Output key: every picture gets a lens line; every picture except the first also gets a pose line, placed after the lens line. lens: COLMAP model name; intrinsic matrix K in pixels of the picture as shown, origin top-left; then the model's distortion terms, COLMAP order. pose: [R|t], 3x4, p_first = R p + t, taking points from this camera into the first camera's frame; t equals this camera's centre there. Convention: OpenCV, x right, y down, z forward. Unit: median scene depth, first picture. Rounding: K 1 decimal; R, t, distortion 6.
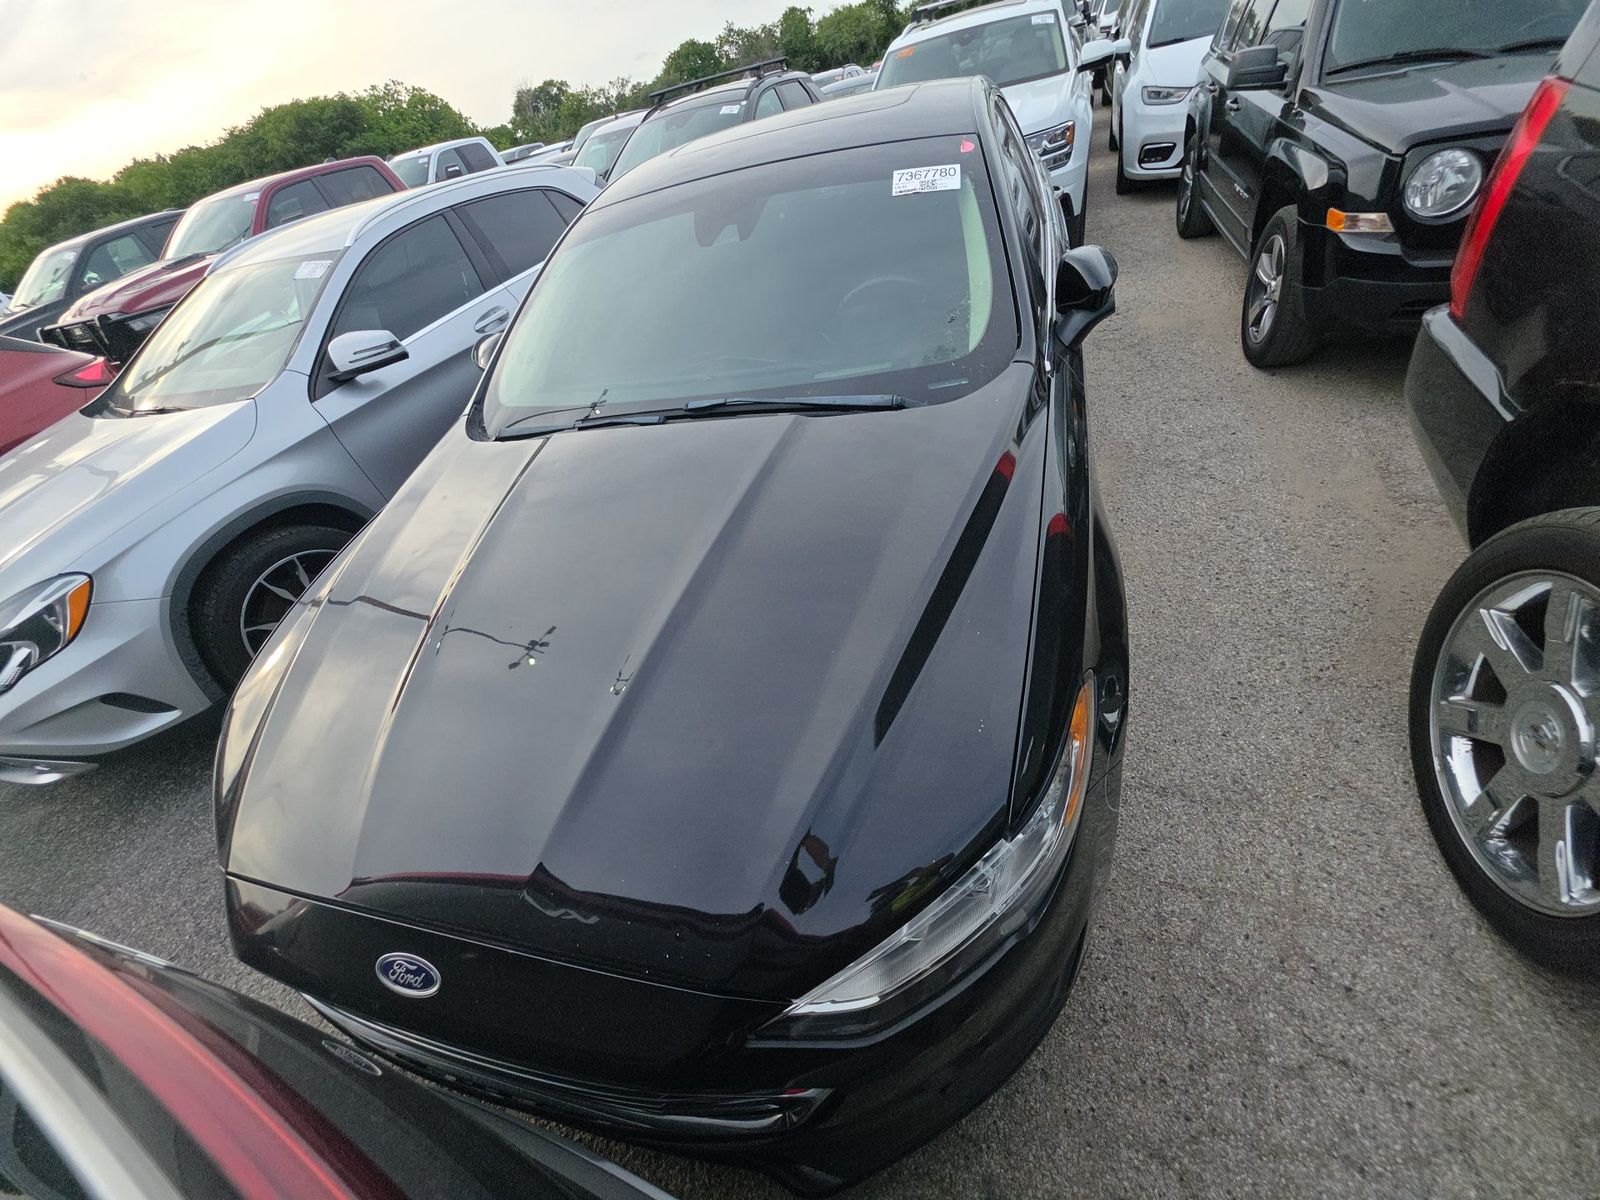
lens RADIAL K [[636.3, 0, 804.0], [0, 636.3, 604.8], [0, 0, 1]] dist [0.007520, -0.005263]
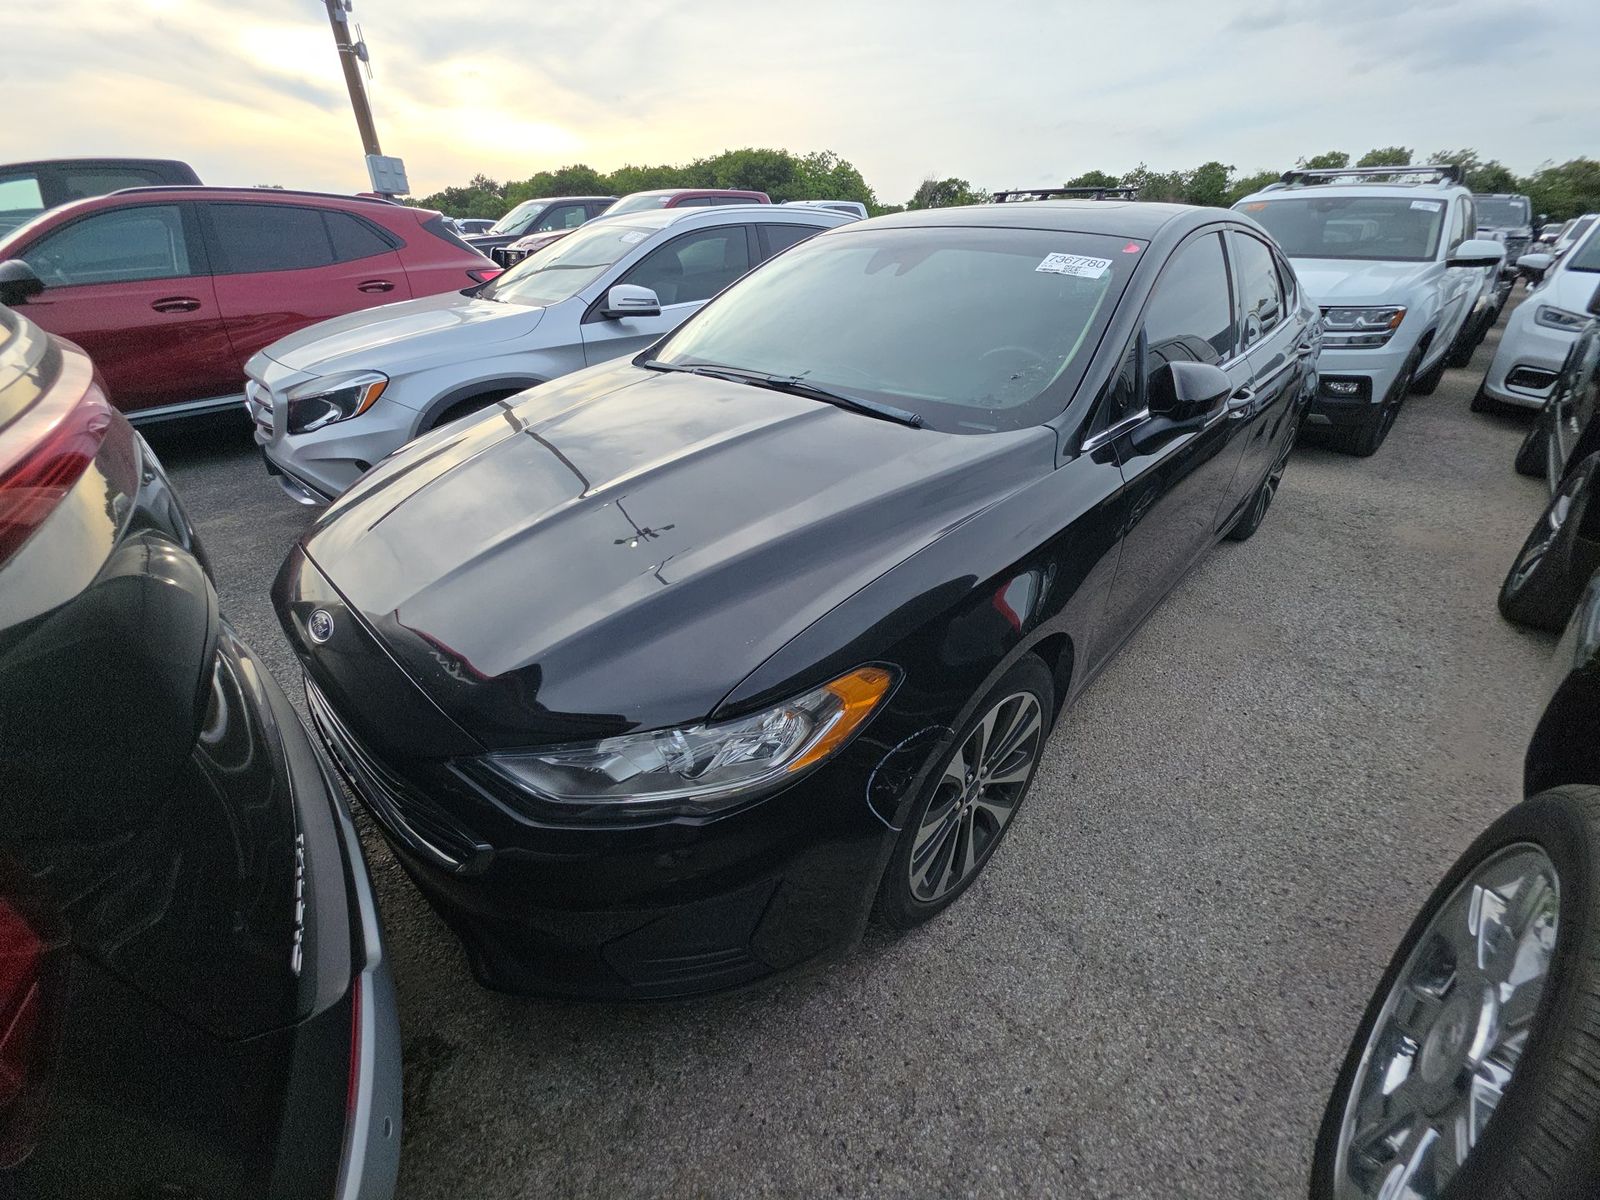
lens RADIAL K [[636.3, 0, 803.6], [0, 636.3, 607.6], [0, 0, 1]] dist [0.007520, -0.005263]
pose [[0.862218, 0.405342, -0.303774, 0.237013], [-0.435566, 0.899431, -0.036132, 0.048696], [0.258578, 0.163467, 0.952059, -0.016066]]
